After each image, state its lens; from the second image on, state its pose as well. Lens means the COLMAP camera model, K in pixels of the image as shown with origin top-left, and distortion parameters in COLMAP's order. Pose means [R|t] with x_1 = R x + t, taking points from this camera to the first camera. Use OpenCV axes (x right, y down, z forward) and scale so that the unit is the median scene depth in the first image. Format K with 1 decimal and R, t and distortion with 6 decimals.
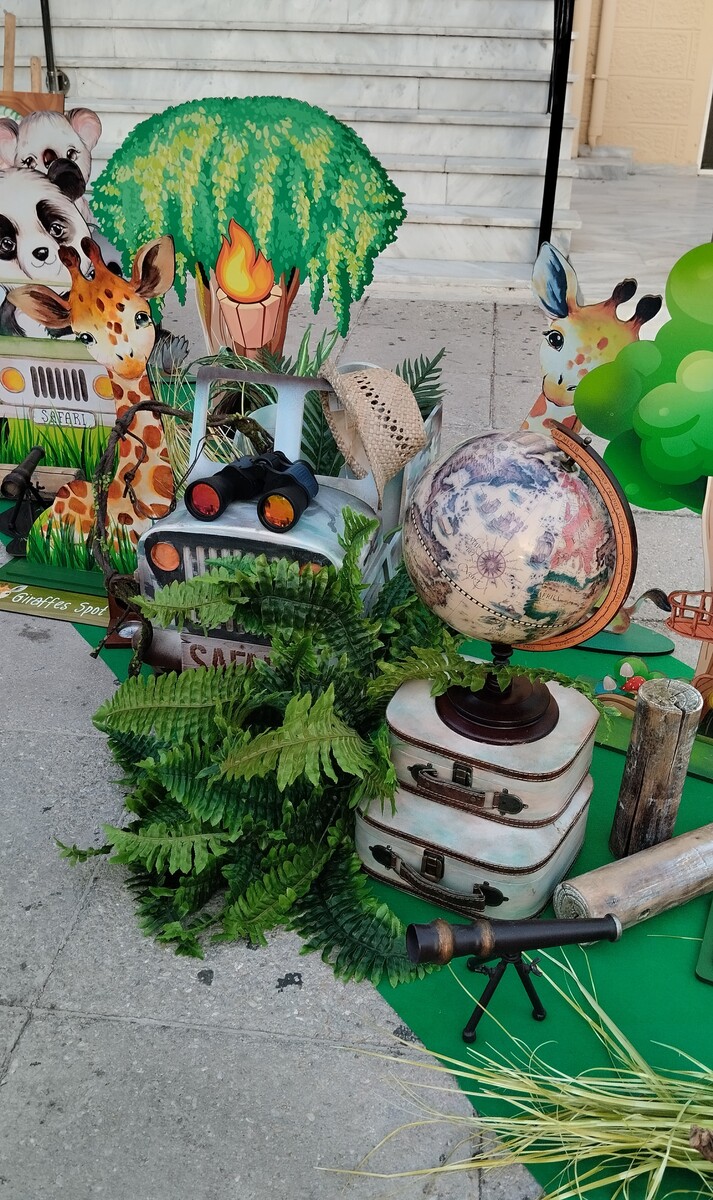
lens RADIAL K [[1039.3, 0, 364.0], [0, 1039.3, 634.1], [0, 0, 1]] dist [0.081924, -0.172936]
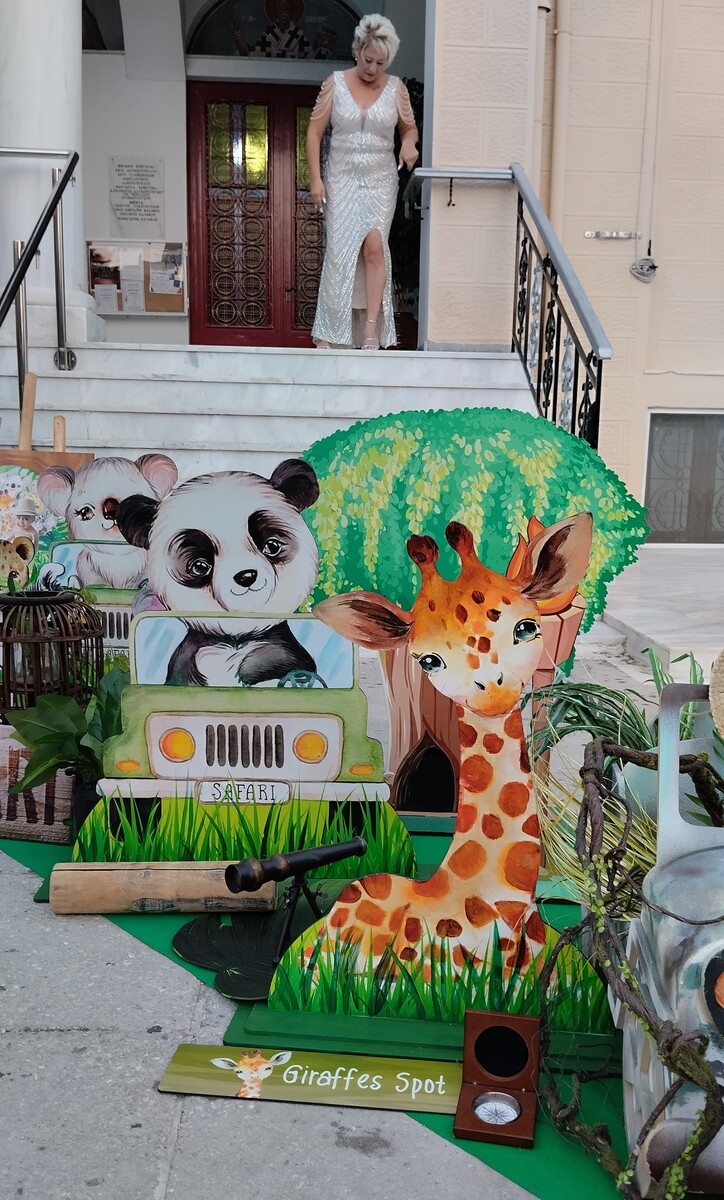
lens RADIAL K [[1051.2, 0, 369.8], [0, 1051.2, 647.5], [0, 0, 1]] dist [0.075179, -0.150052]
pose [[0.986404, -0.033301, 0.160931, -0.325944], [0.086497, 0.937845, -0.336102, -0.048832], [-0.139736, 0.345452, 0.927974, 0.282820]]
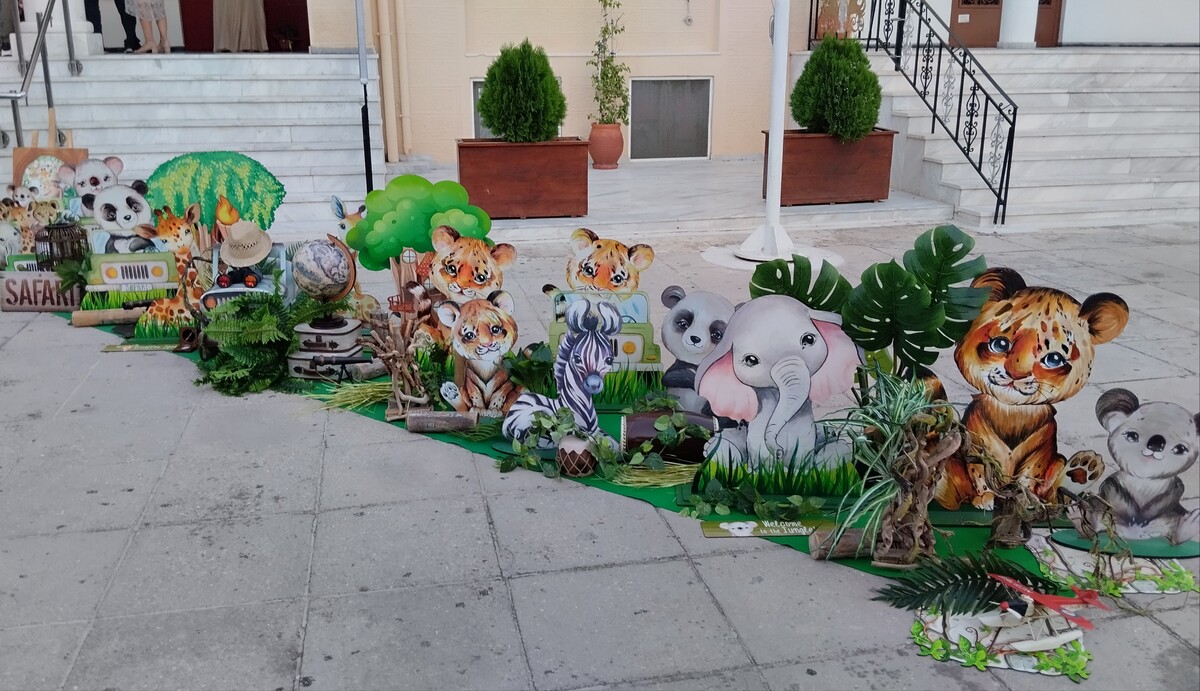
lens RADIAL K [[1013.9, 0, 587.0], [0, 1013.9, 337.9], [0, 0, 1]] dist [0.089455, -0.183112]
pose [[0.950548, -0.110588, 0.290223, -0.020856], [0.179061, 0.958654, -0.221177, 0.569694], [-0.253764, 0.262207, 0.931048, -1.289817]]
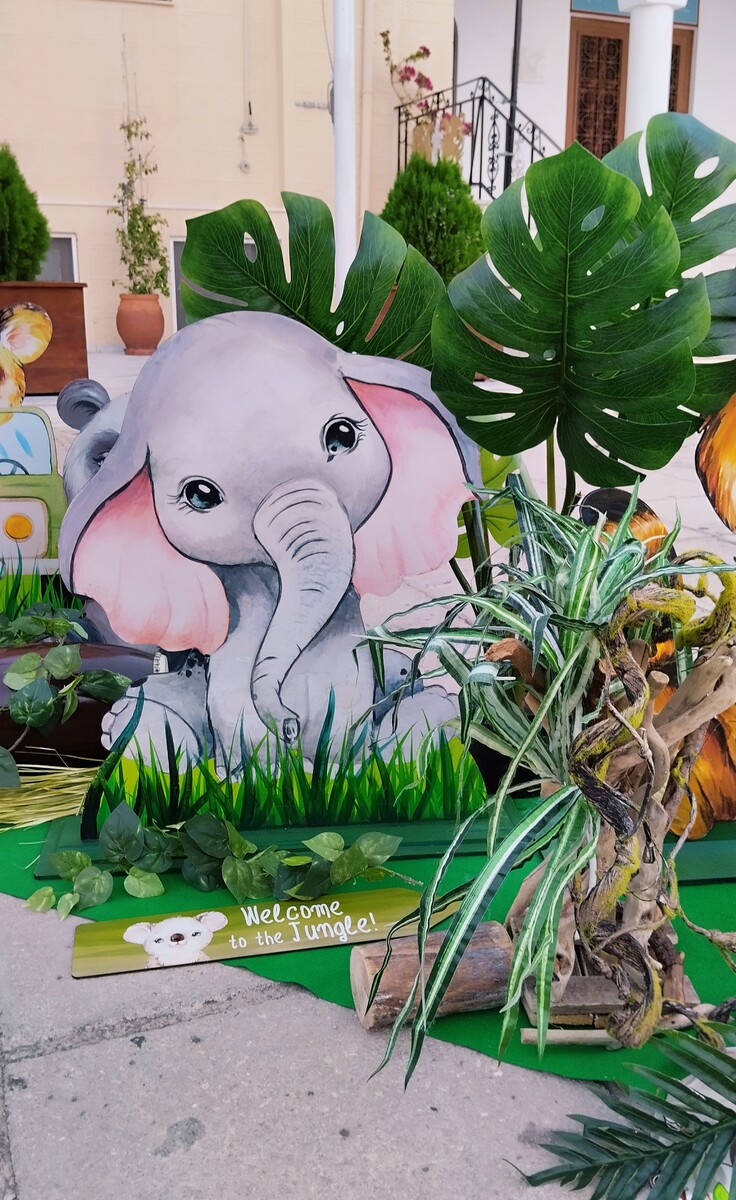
lens RADIAL K [[1071.2, 0, 377.2], [0, 1071.2, 607.2], [0, 0, 1]] dist [0.079818, -0.164342]
pose [[0.882372, -0.150148, 0.445954, 0.388731], [0.250702, 0.952022, -0.175506, 0.515231], [-0.398207, 0.266663, 0.877680, -0.605233]]
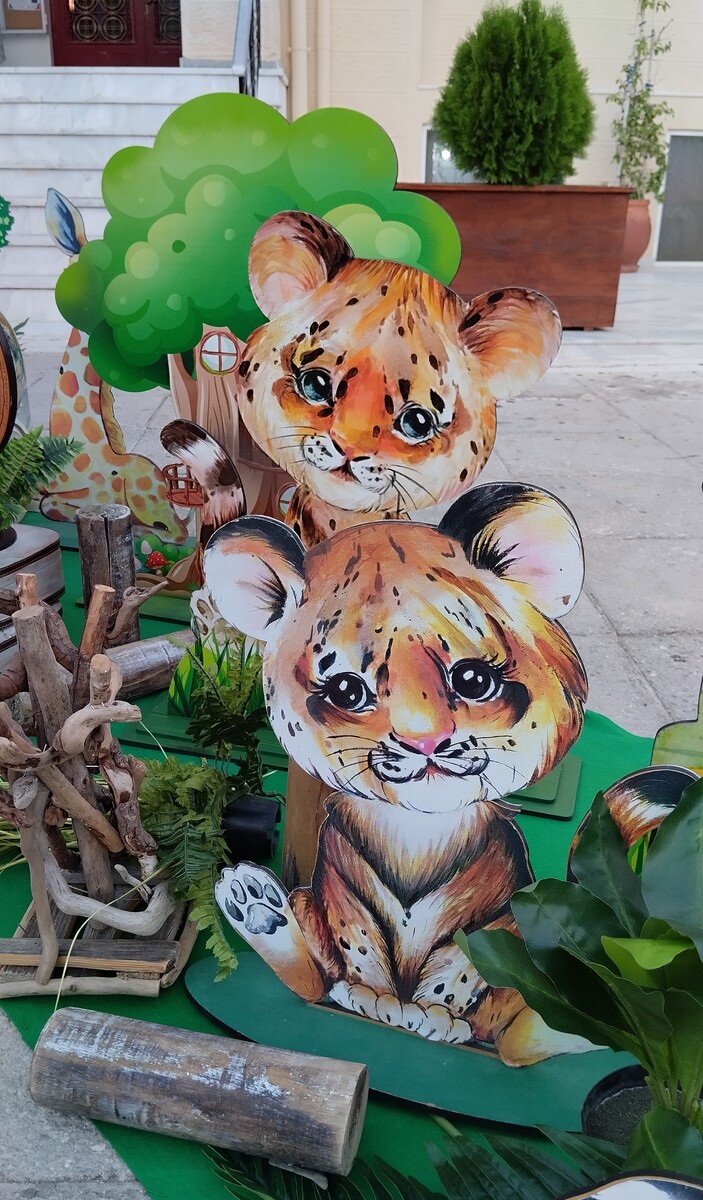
lens RADIAL K [[1031.8, 0, 360.6], [0, 1031.8, 622.5], [0, 0, 1]] dist [0.084140, -0.181057]
pose [[0.988832, -0.066965, 0.133145, 0.232837], [0.083834, 0.988555, -0.125422, 0.194237], [-0.123222, 0.135184, 0.983129, -0.075187]]
